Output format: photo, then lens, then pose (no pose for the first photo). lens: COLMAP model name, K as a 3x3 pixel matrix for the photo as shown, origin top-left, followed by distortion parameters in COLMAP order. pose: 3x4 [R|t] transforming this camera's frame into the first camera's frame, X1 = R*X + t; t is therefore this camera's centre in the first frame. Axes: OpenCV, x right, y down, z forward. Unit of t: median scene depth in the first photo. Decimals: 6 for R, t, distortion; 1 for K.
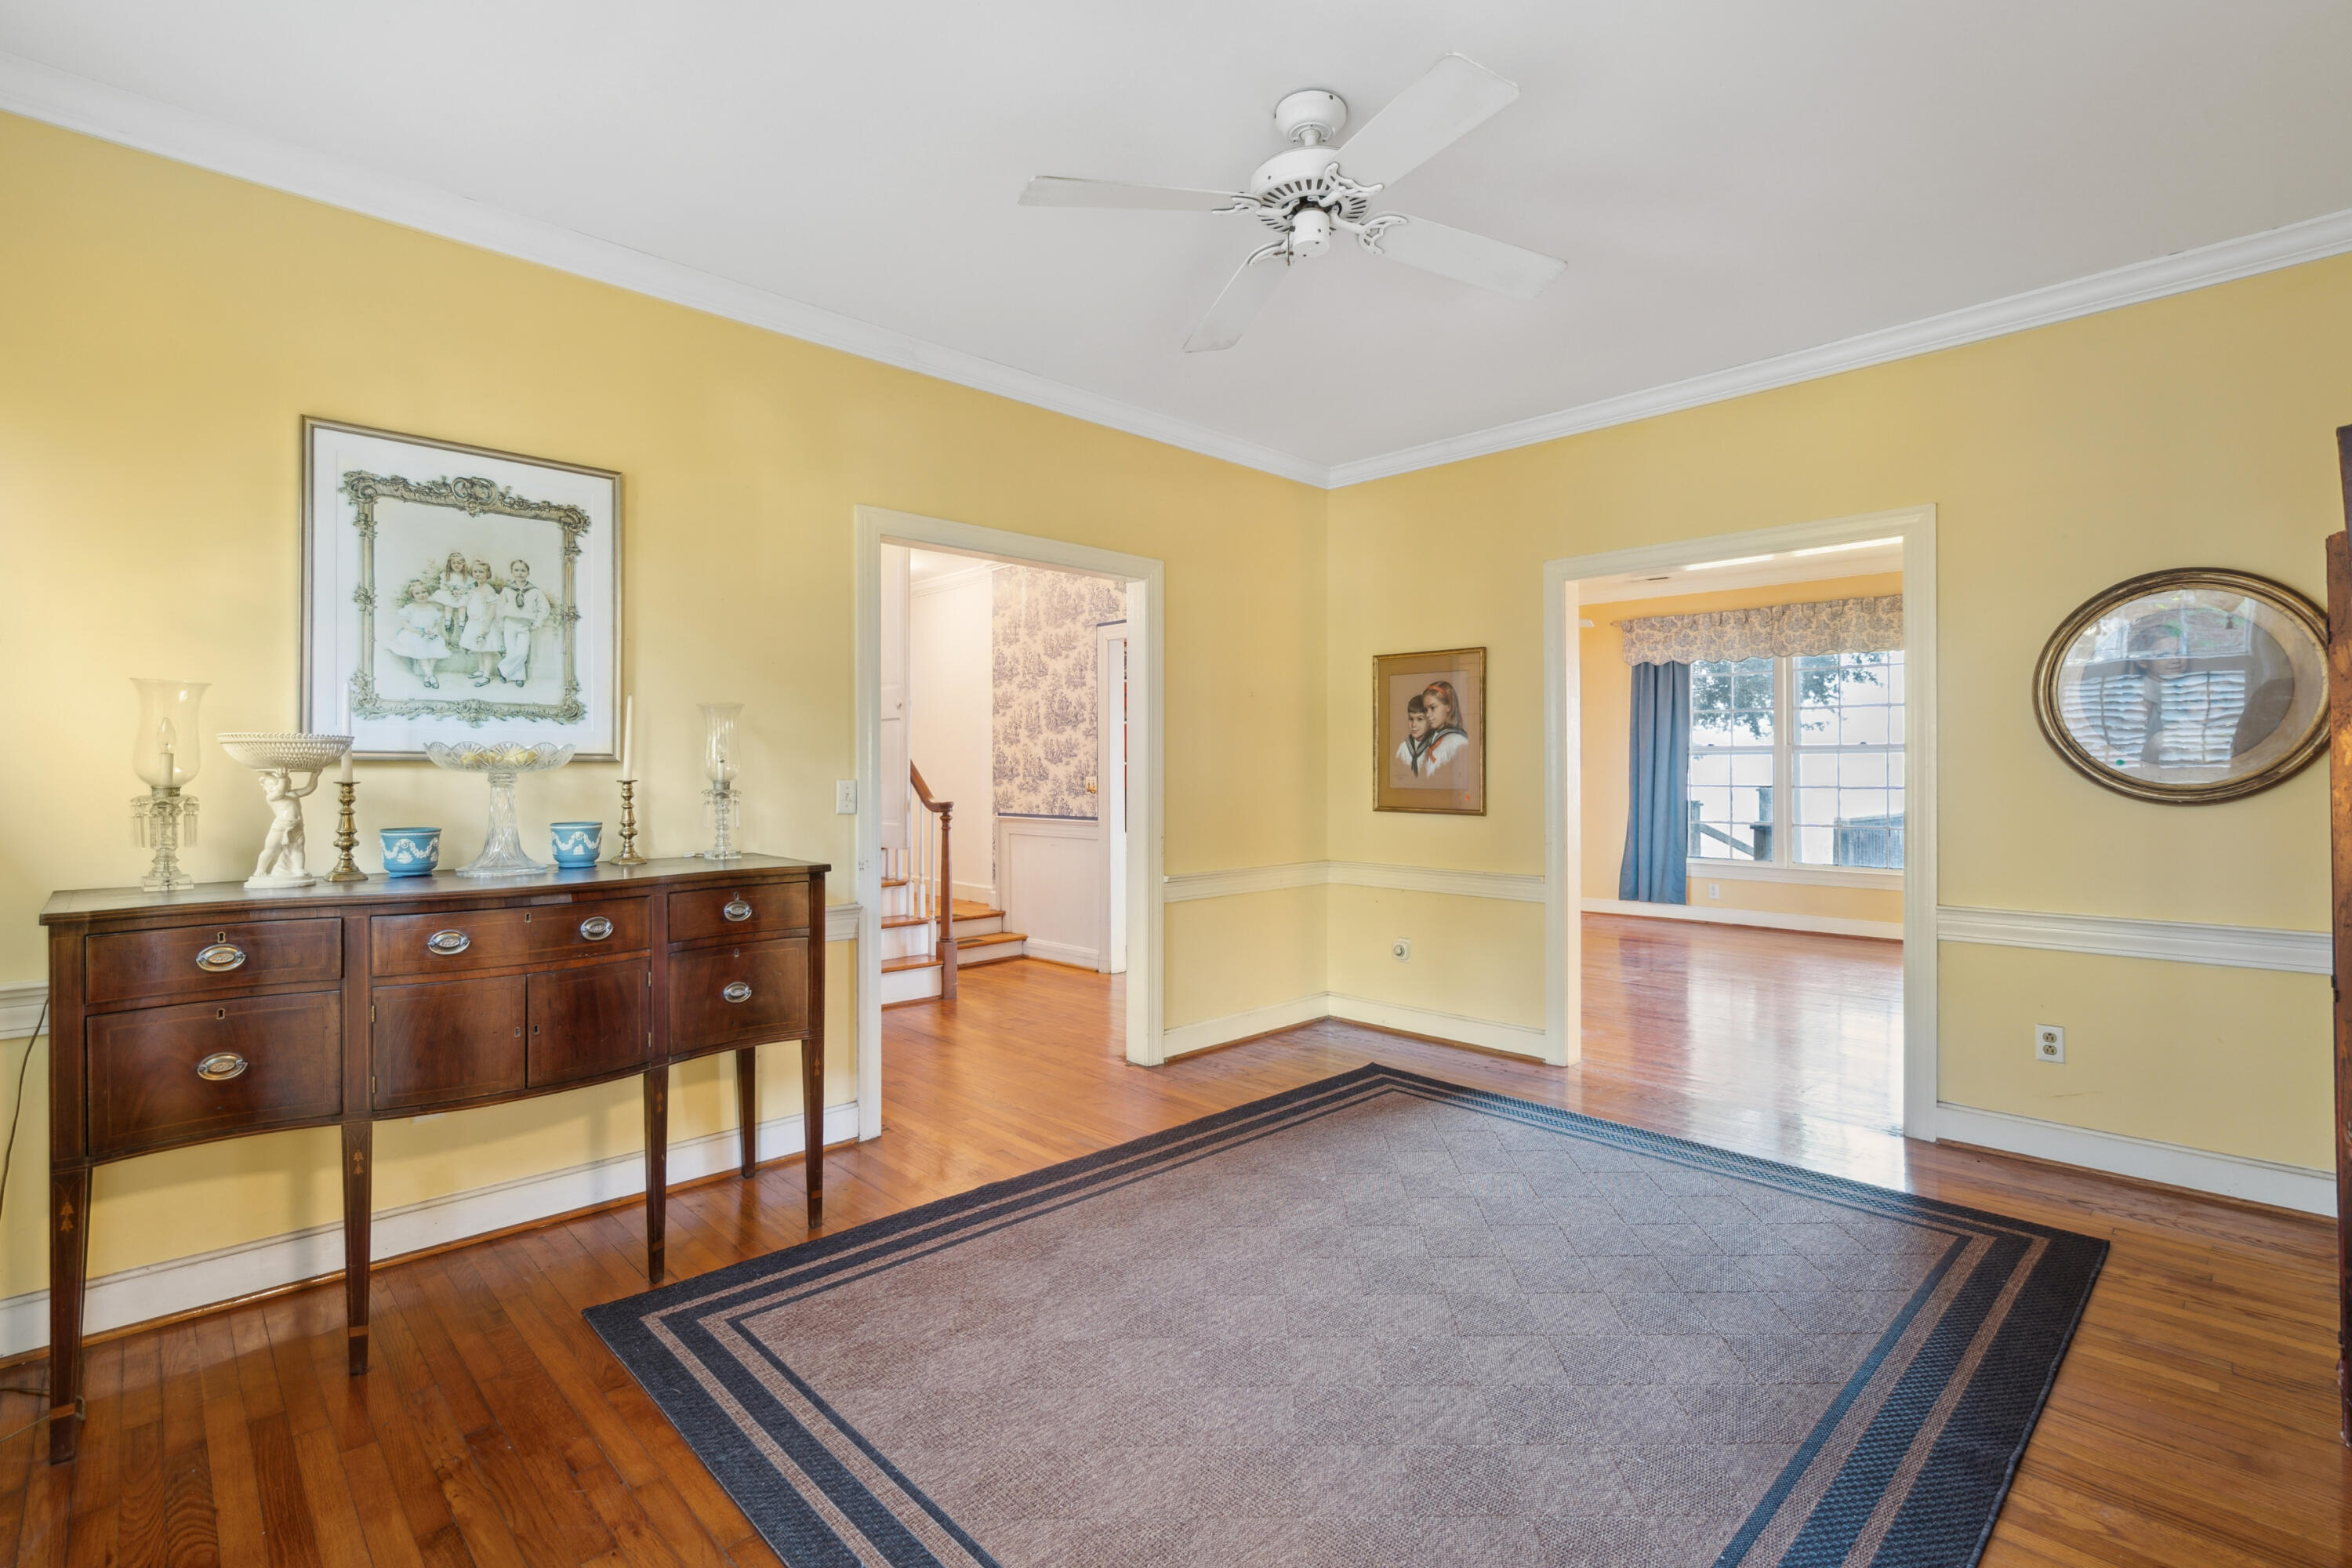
lens RADIAL K [[1071.0, 0, 1162.6], [0, 1071.0, 773.3], [0, 0, 1]] dist [-0.002060, 0.000087]
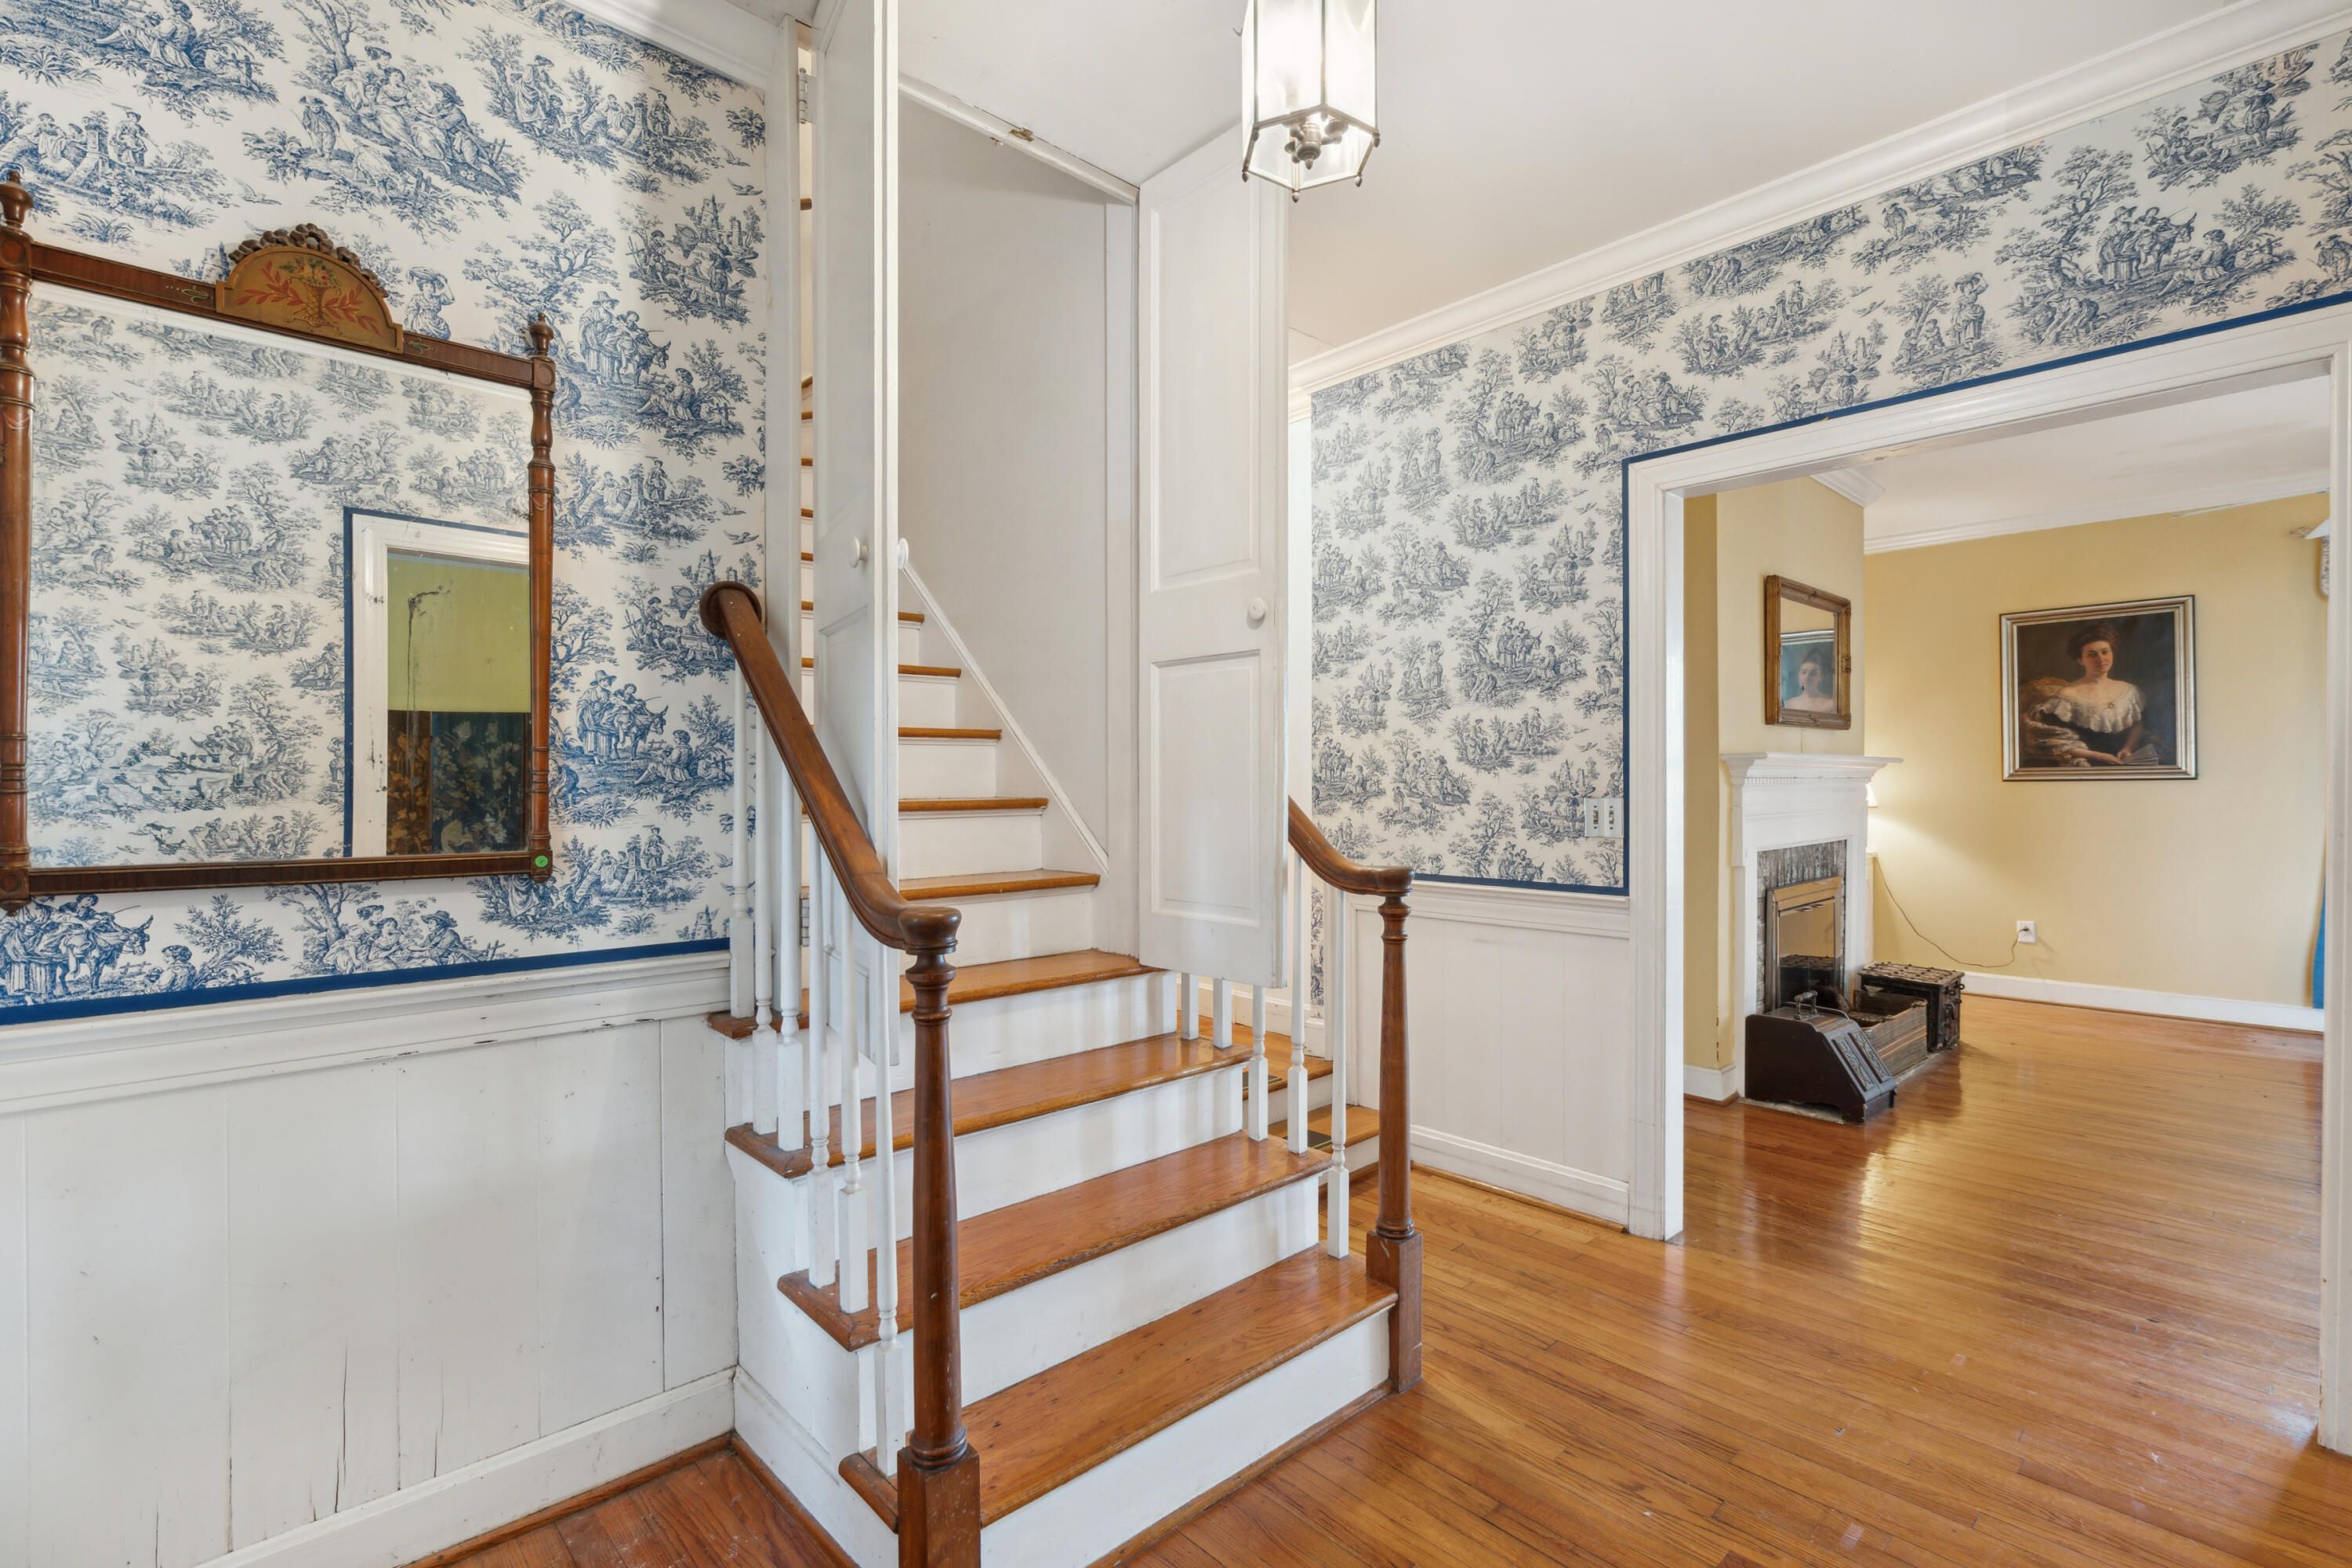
lens RADIAL K [[1071.0, 0, 1190.3], [0, 1071.0, 783.5], [0, 0, 1]] dist [-0.002060, 0.000087]
pose [[0.999990, -0.001118, -0.004317, -0.231983], [0.001113, 0.999999, -0.001120, -0.002600], [0.004319, 0.001115, 0.999990, 0.526837]]
